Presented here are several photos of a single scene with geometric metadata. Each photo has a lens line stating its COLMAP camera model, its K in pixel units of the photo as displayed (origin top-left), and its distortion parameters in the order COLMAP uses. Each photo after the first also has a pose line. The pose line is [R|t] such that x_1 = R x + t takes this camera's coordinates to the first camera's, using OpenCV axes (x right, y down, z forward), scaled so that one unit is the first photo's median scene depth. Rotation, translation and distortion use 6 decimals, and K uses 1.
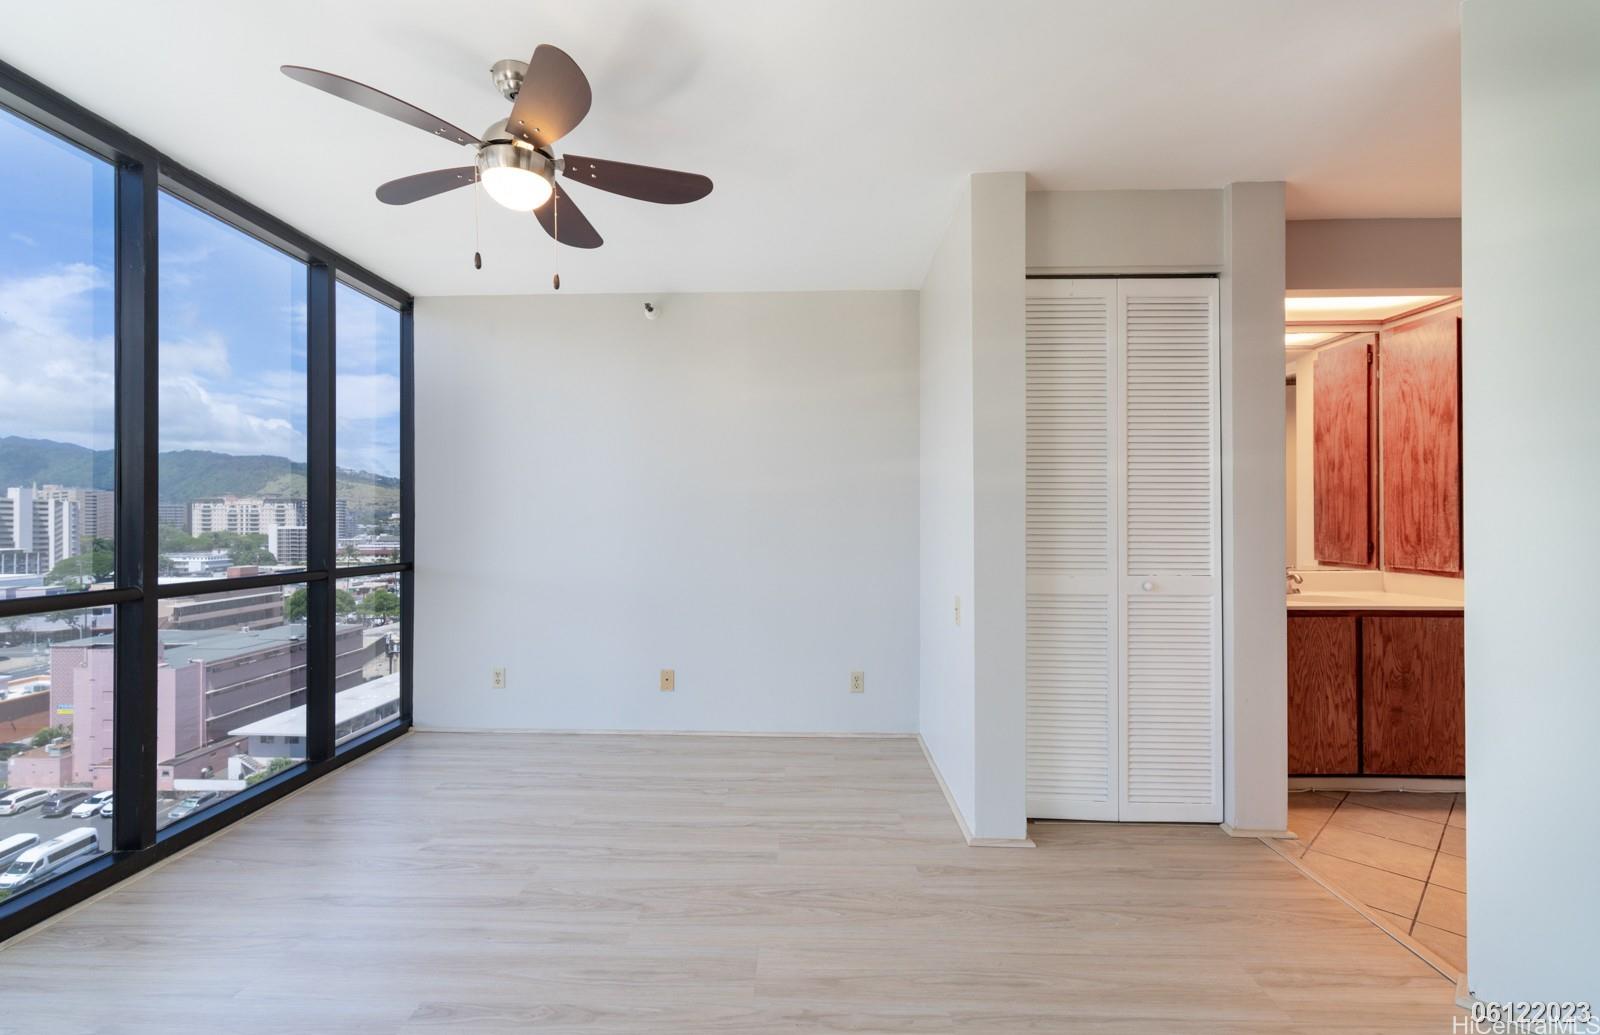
lens RADIAL K [[715.0, 0, 762.4], [0, 715.0, 525.0], [0, 0, 1]] dist [-0.003369, -0.000121]
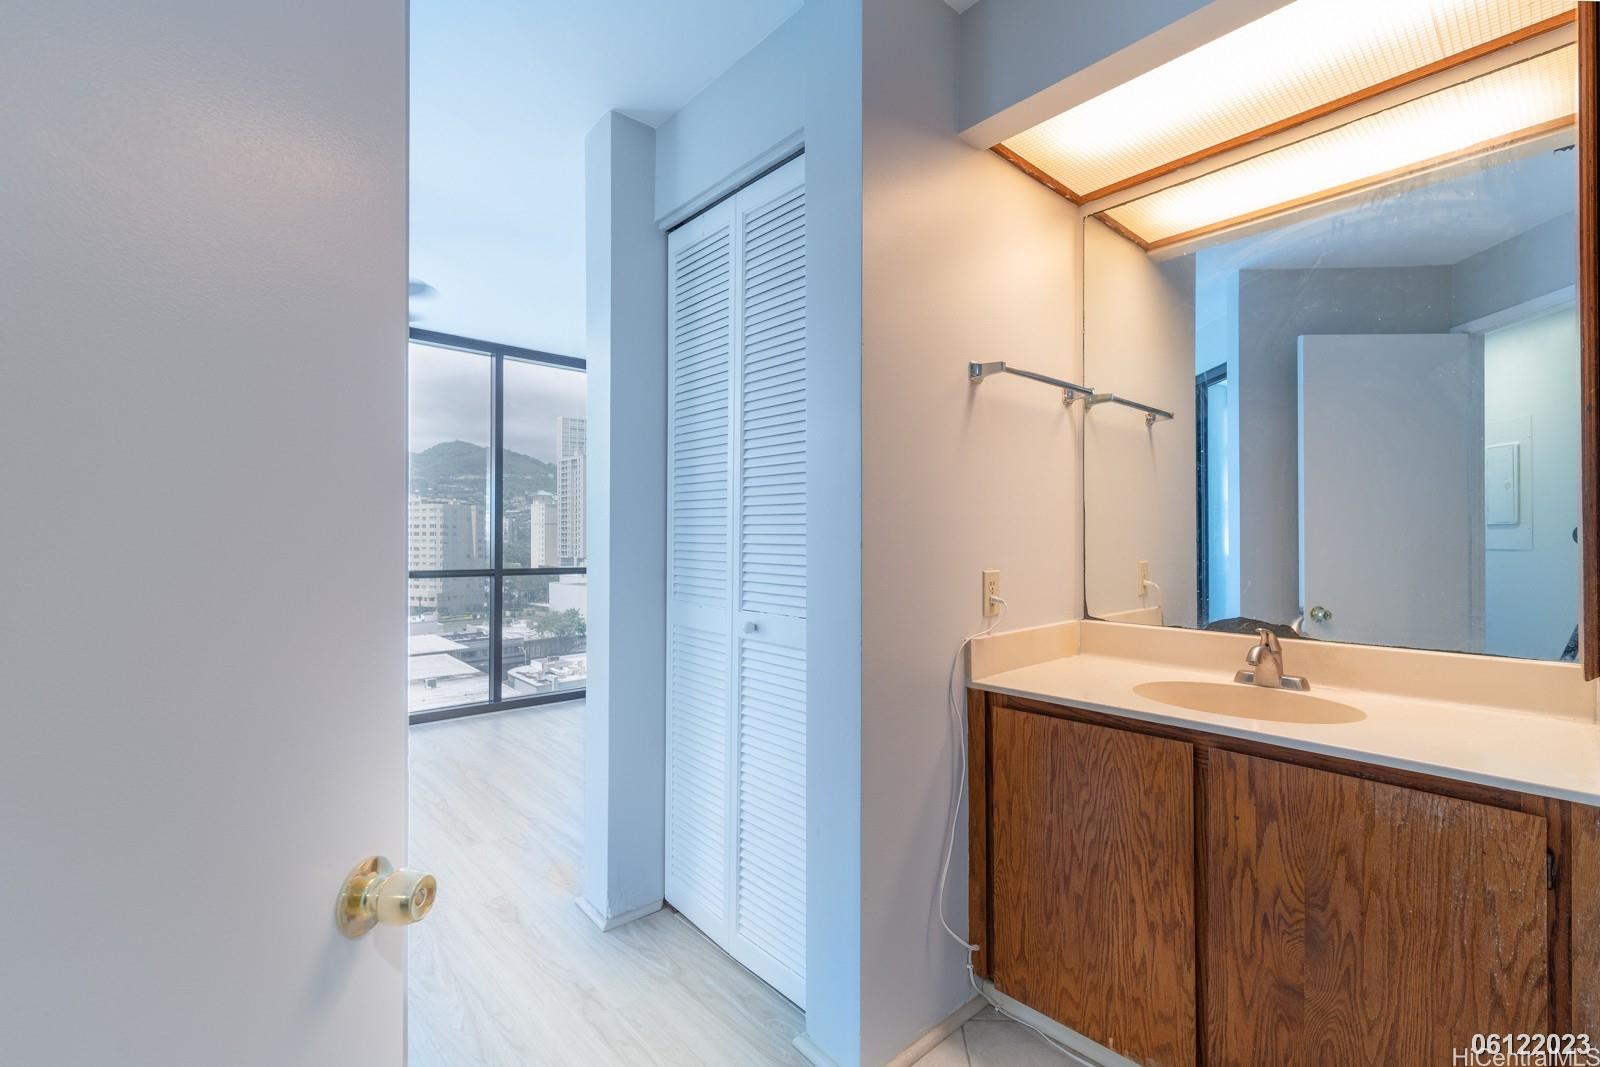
lens RADIAL K [[731.5, 0, 790.7], [0, 731.5, 530.4], [0, 0, 1]] dist [-0.002180, 0.000375]
pose [[0.694826, -0.002661, -0.719173, 0.990558], [0.001238, 0.999996, -0.002504, -0.005696], [0.719176, 0.000850, 0.694827, 0.496997]]
